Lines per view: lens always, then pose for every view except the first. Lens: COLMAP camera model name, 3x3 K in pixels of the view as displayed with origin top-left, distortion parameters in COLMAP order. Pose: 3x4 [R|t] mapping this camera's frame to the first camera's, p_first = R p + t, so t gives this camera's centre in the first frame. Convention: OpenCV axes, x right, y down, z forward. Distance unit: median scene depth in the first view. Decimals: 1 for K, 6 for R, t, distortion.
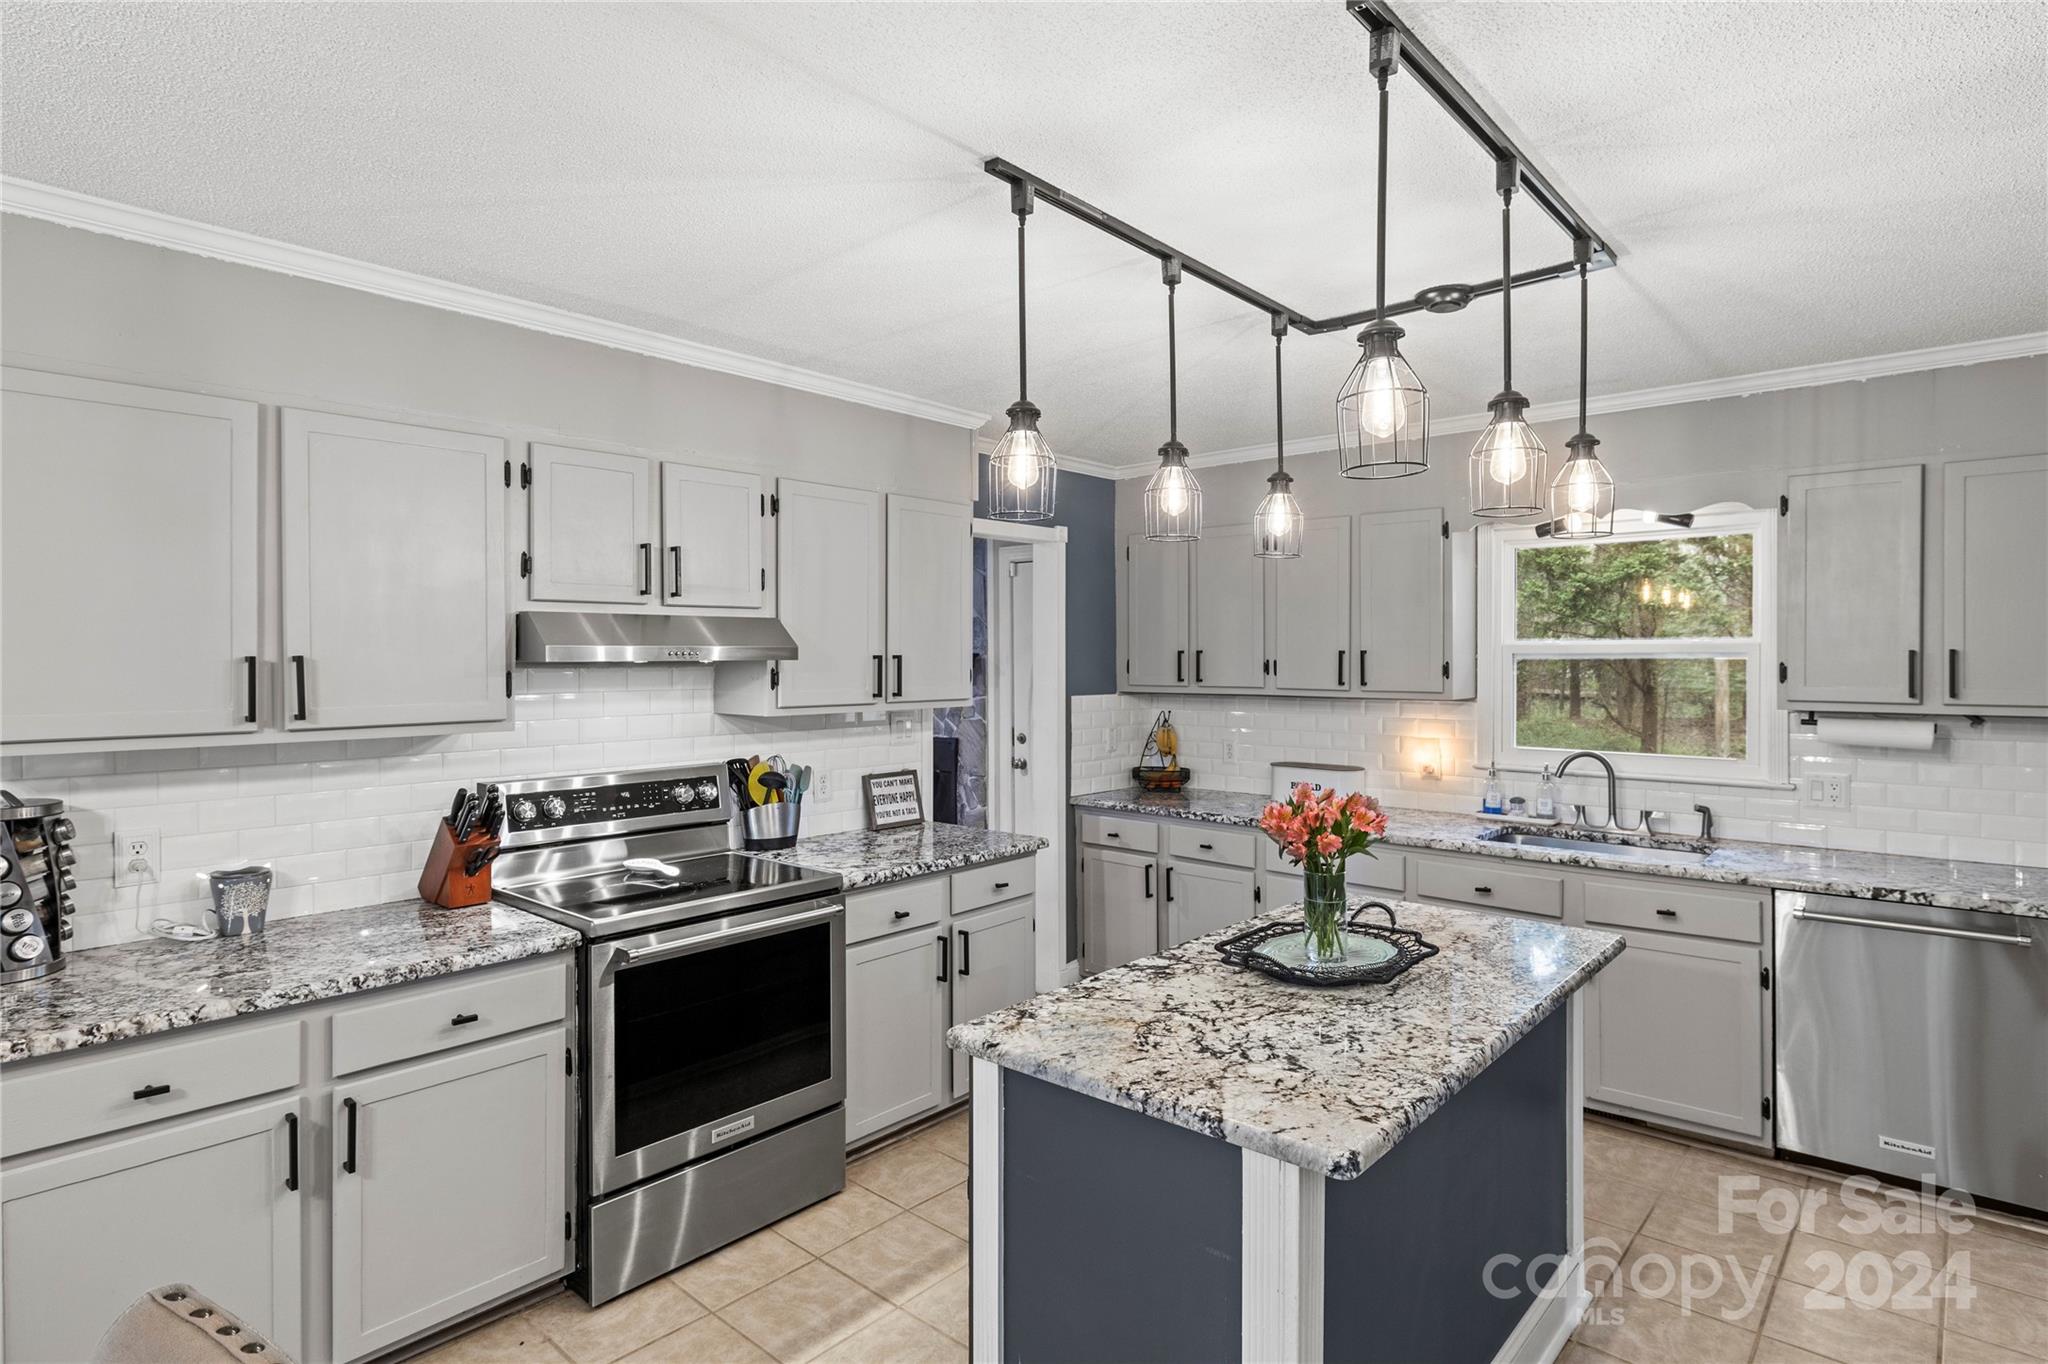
lens RADIAL K [[1084.1, 0, 1015.2], [0, 1084.1, 644.7], [0, 0, 1]] dist [-0.003514, -0.000267]
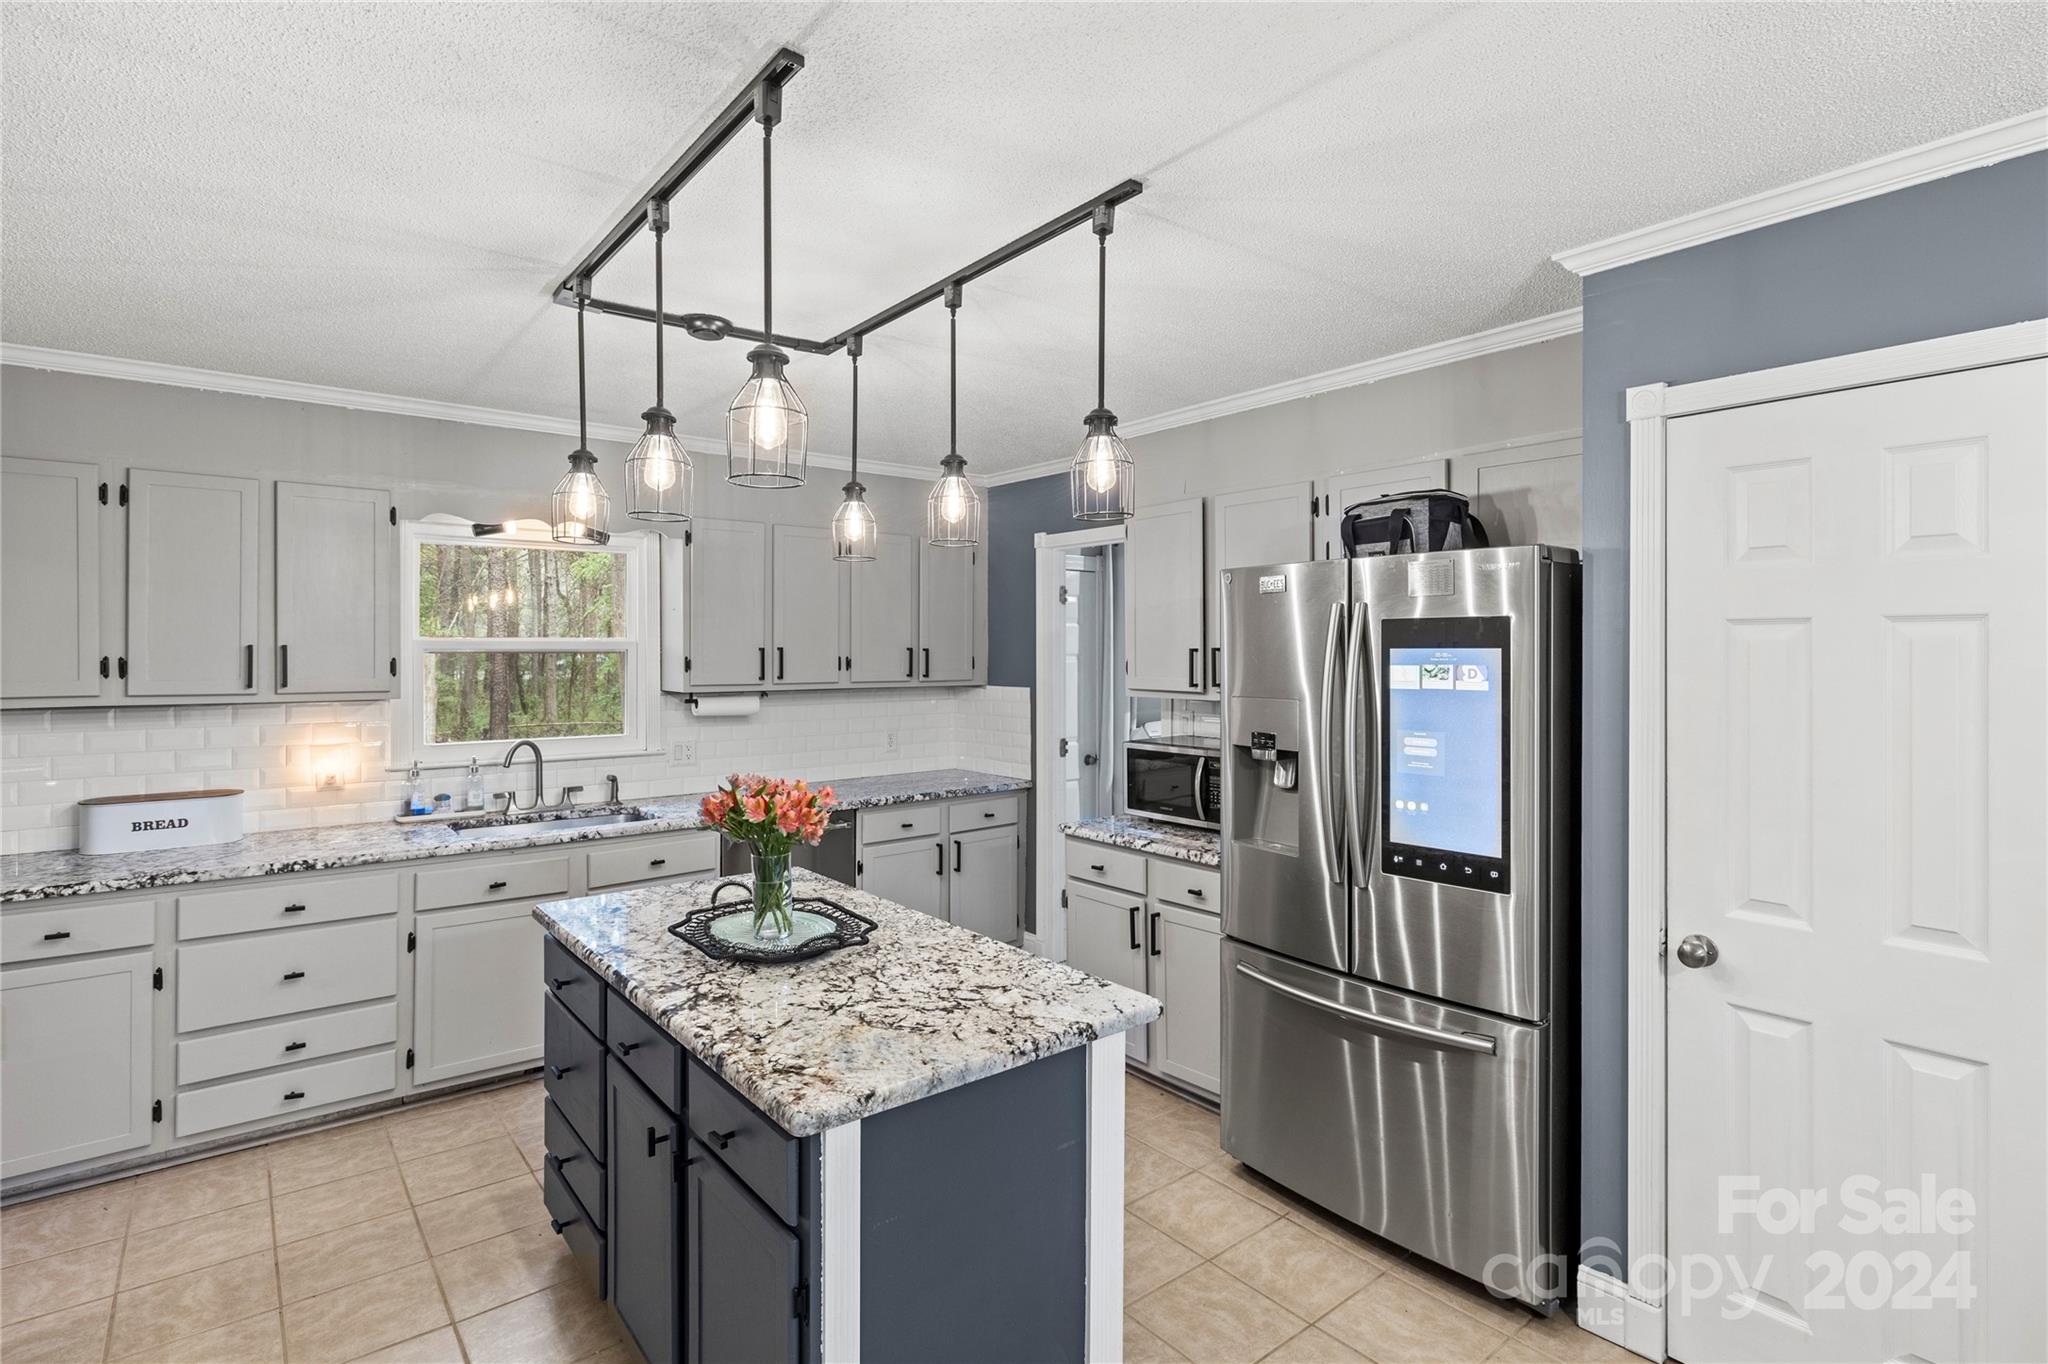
lens RADIAL K [[992.3, 0, 1017.9], [0, 992.3, 654.6], [0, 0, 1]] dist [-0.000437, 0.000179]
pose [[0.171356, -0.001745, 0.985208, -0.700064], [-0.010598, 0.999937, 0.003614, 0.008170], [-0.985152, -0.011060, 0.171327, 0.663638]]
